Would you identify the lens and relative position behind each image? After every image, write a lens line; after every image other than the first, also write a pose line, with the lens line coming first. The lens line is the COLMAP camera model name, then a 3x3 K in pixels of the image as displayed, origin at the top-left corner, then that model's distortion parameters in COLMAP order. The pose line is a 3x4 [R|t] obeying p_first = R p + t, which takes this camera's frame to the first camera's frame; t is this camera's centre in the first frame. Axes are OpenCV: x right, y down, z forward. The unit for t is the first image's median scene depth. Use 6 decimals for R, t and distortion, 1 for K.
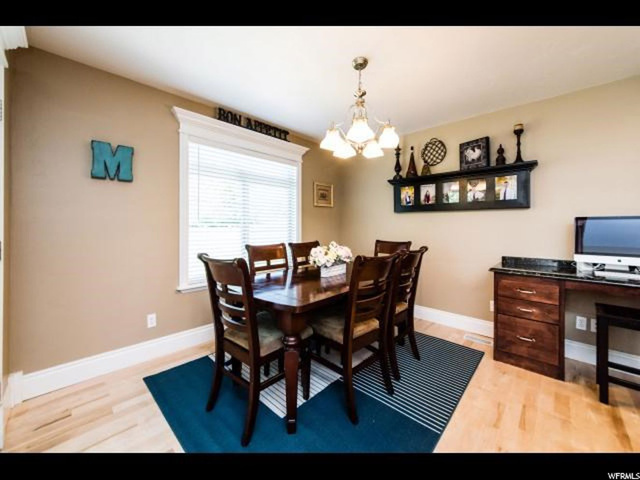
lens RADIAL K [[248.9, 0, 336.8], [0, 248.9, 226.1], [0, 0, 1]] dist [0.002545, 0.000394]
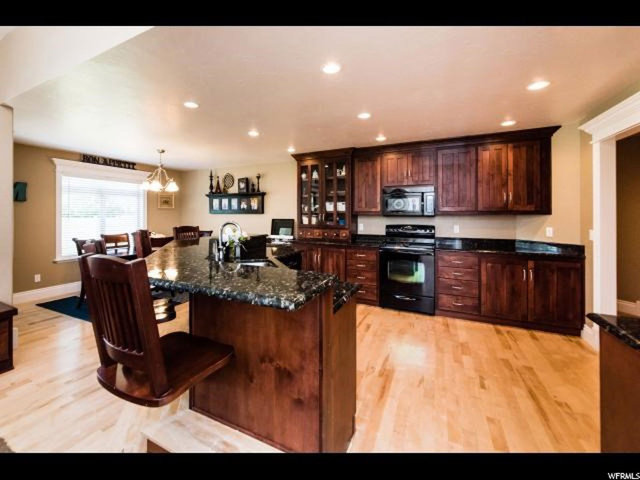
lens RADIAL K [[258.3, 0, 314.1], [0, 258.3, 215.1], [0, 0, 1]] dist [-0.000031, -0.000231]
pose [[0.958741, -0.002155, 0.284274, 0.547973], [0.001527, 0.999996, 0.002430, -0.064719], [-0.284278, -0.001896, 0.958740, -1.162959]]
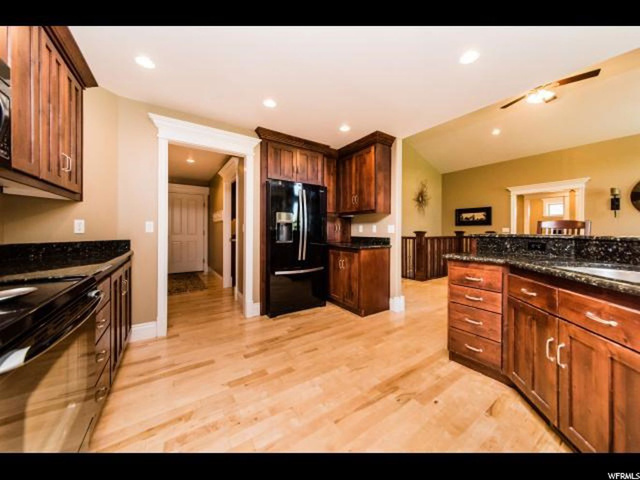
lens RADIAL K [[223.1, 0, 327.4], [0, 223.1, 227.4], [0, 0, 1]] dist [0.006966, 0.000180]
pose [[-0.974101, 0.001792, 0.226108, 1.039188], [-0.002491, 0.999823, -0.018656, 0.039143], [-0.226101, -0.018736, -0.973924, 0.267530]]
